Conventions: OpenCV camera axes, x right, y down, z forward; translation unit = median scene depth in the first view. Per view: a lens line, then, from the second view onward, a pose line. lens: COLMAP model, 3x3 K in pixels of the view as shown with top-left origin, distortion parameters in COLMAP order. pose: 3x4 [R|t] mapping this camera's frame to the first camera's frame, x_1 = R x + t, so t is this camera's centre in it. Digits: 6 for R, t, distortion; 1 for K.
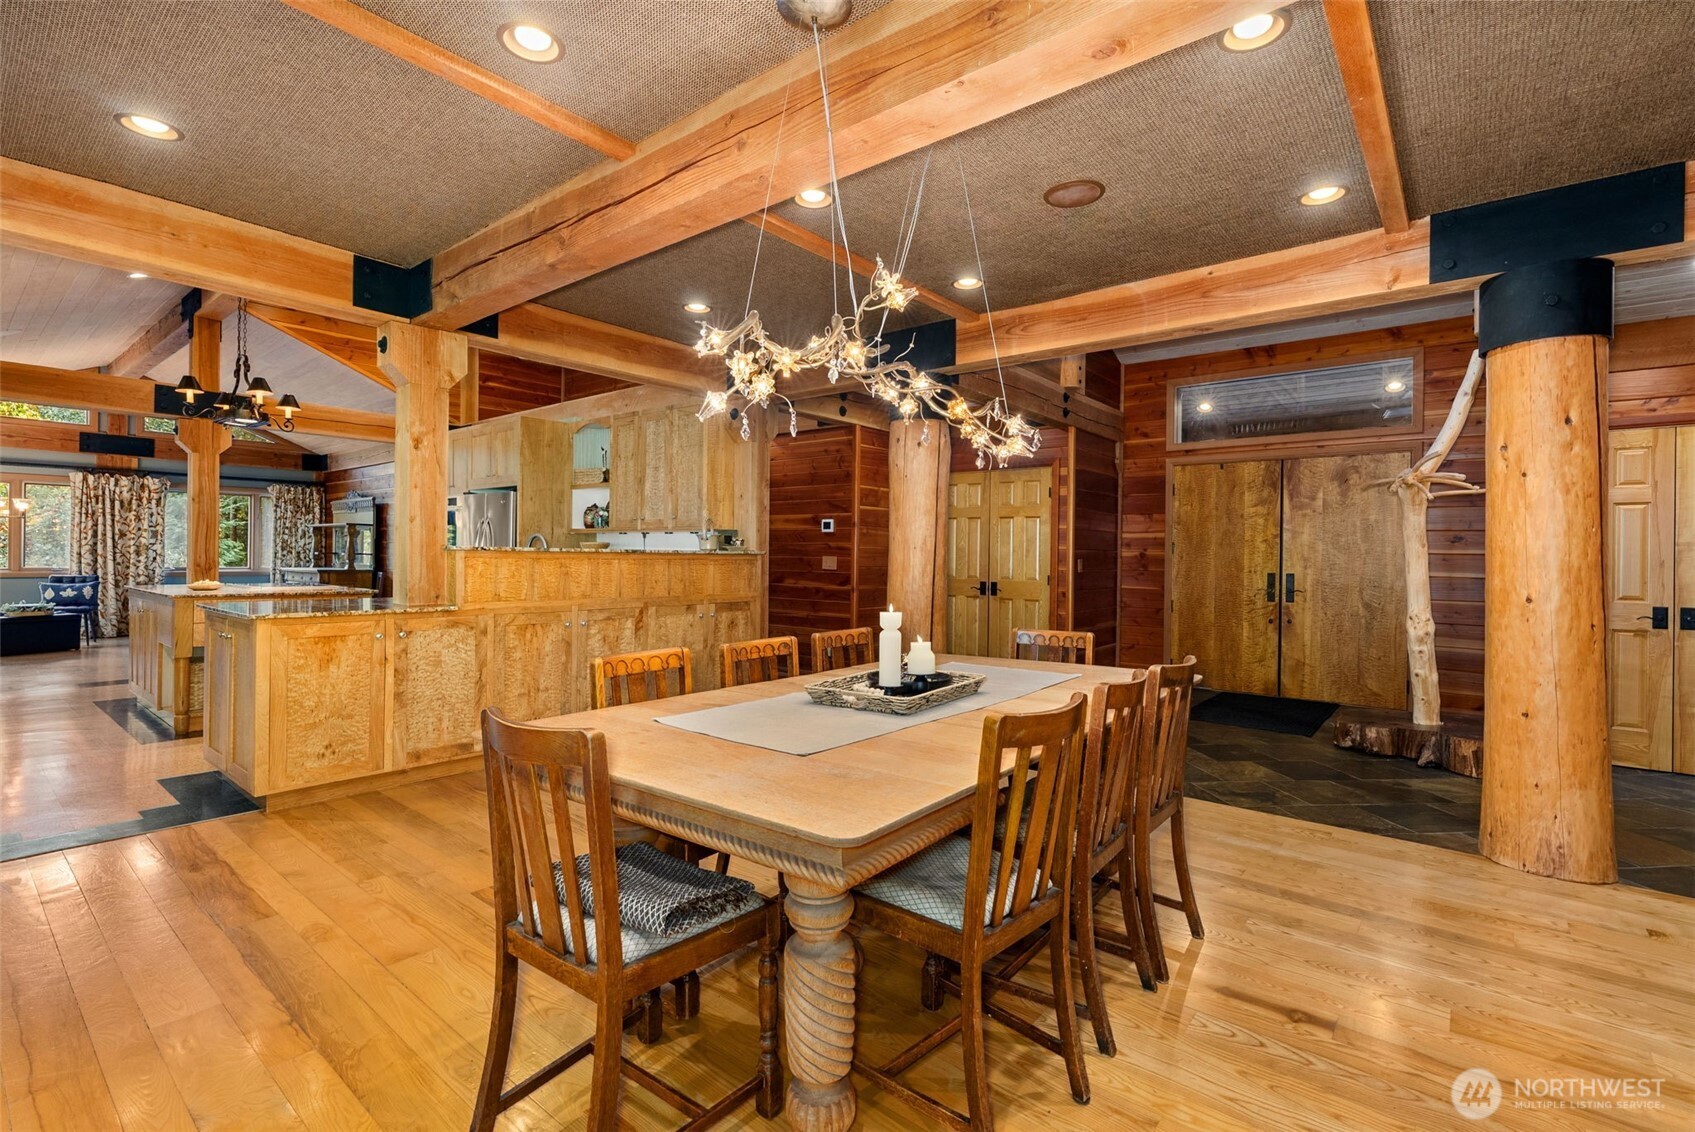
lens RADIAL K [[769.9, 0, 850.3], [0, 769.9, 555.9], [0, 0, 1]] dist [-0.009281, 0.000711]
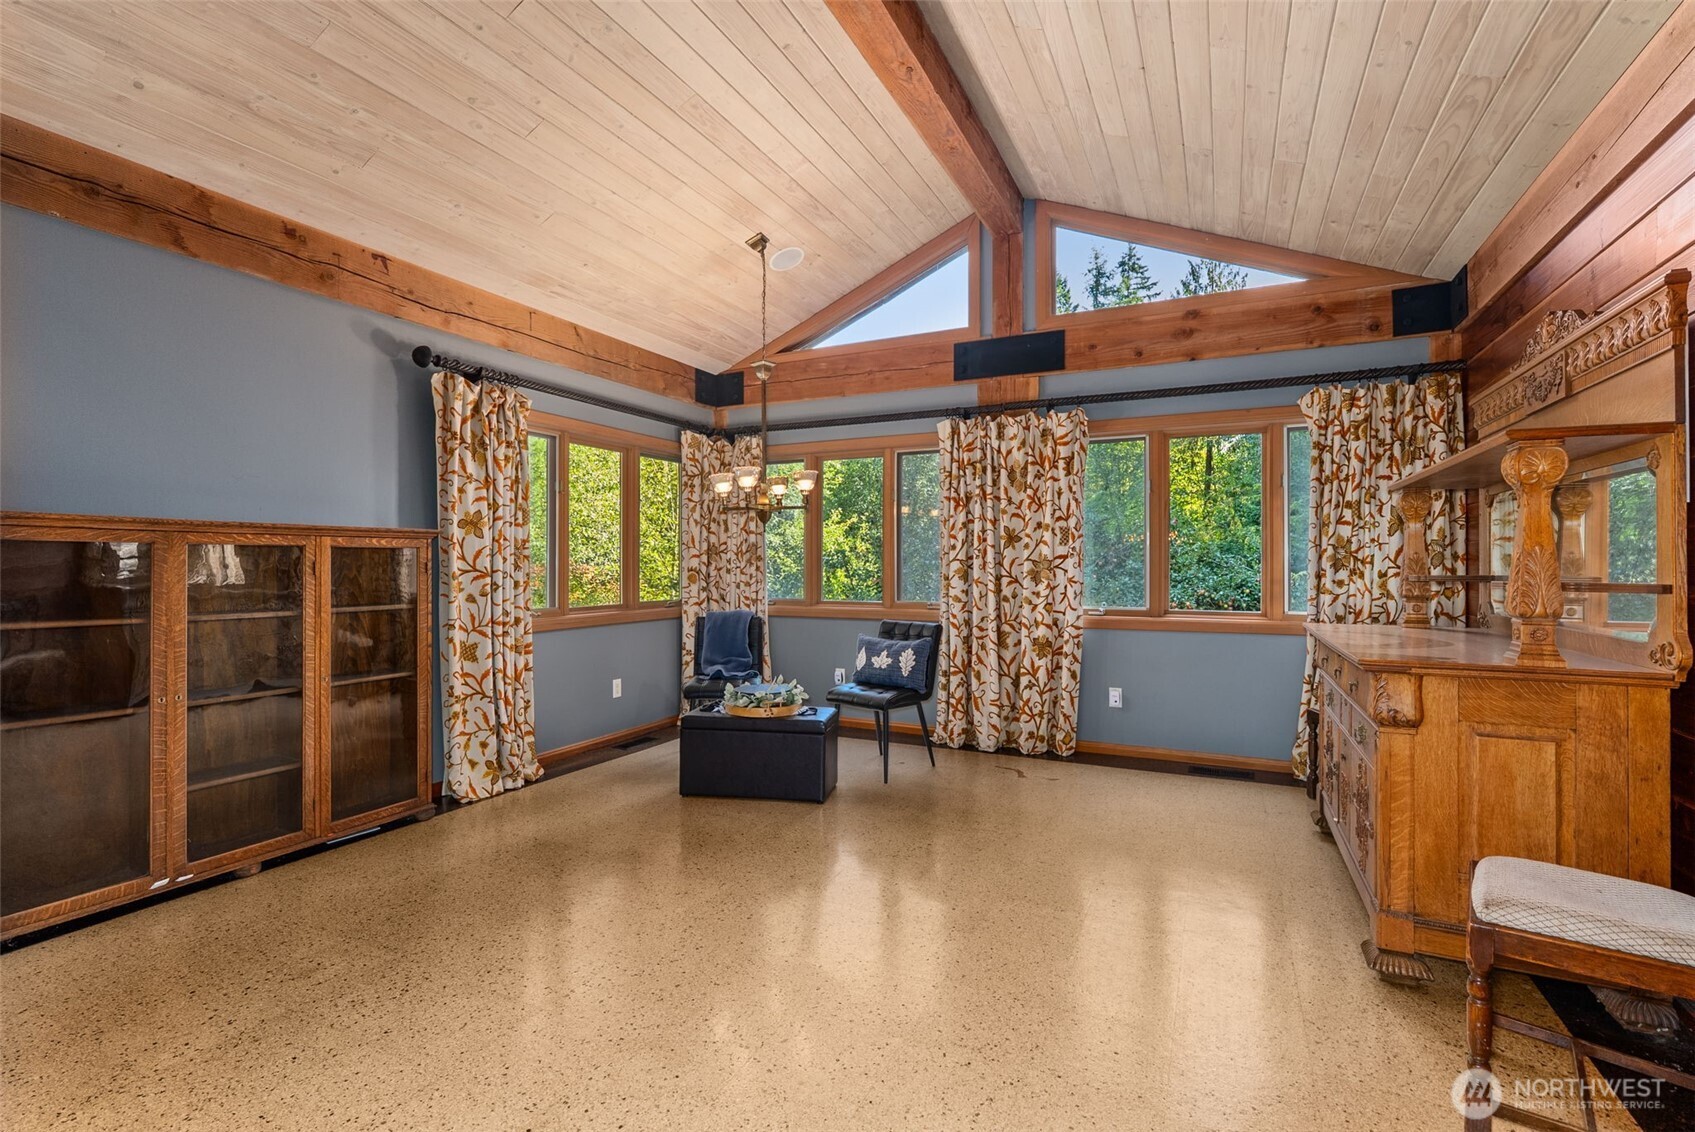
lens RADIAL K [[769.9, 0, 849.7], [0, 769.9, 563.3], [0, 0, 1]] dist [-0.009281, 0.000711]
pose [[0.228063, -0.012447, -0.973567, -0.501107], [0.001340, 0.999921, -0.012470, -0.006219], [0.973645, 0.001539, 0.228062, 0.785157]]
